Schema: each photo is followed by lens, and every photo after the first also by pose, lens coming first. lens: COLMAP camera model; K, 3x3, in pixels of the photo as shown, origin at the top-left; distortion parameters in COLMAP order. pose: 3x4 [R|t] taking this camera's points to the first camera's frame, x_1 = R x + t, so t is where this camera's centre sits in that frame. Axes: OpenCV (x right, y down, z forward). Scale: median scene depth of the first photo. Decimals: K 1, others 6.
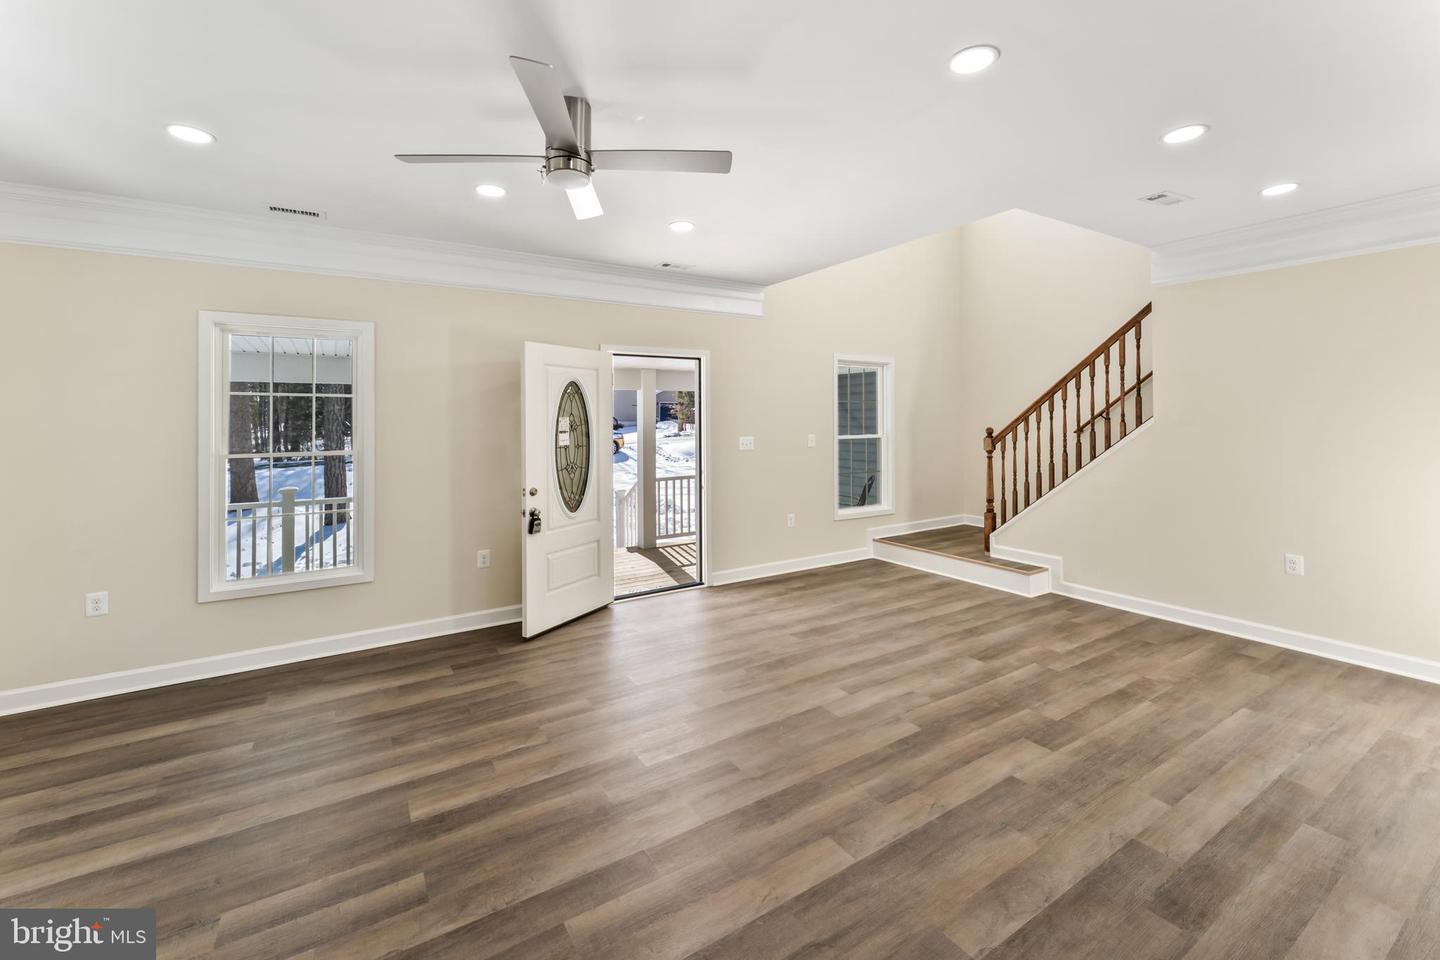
lens RADIAL K [[599.7, 0, 719.1], [0, 599.7, 414.9], [0, 0, 1]] dist [-0.000924, -0.000122]
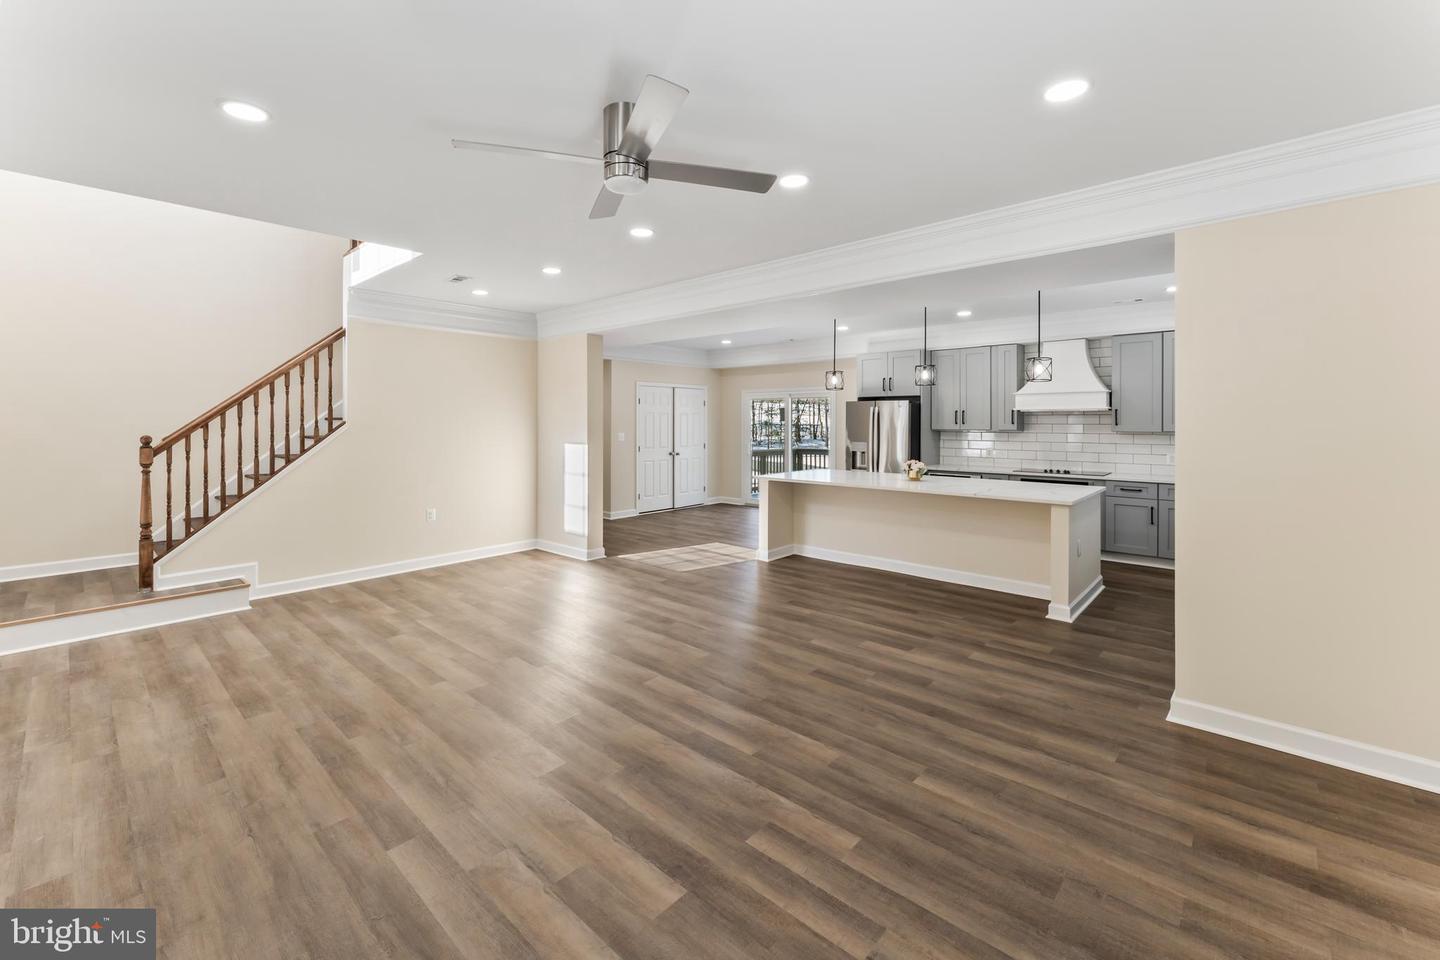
lens RADIAL K [[574.0, 0, 715.7], [0, 574.0, 436.4], [0, 0, 1]] dist [0.000260, -0.000127]
pose [[-0.252851, -0.015976, 0.967373, -0.583534], [-0.002841, 0.999872, 0.015770, 0.008675], [-0.967501, 0.001239, -0.252864, 0.522399]]
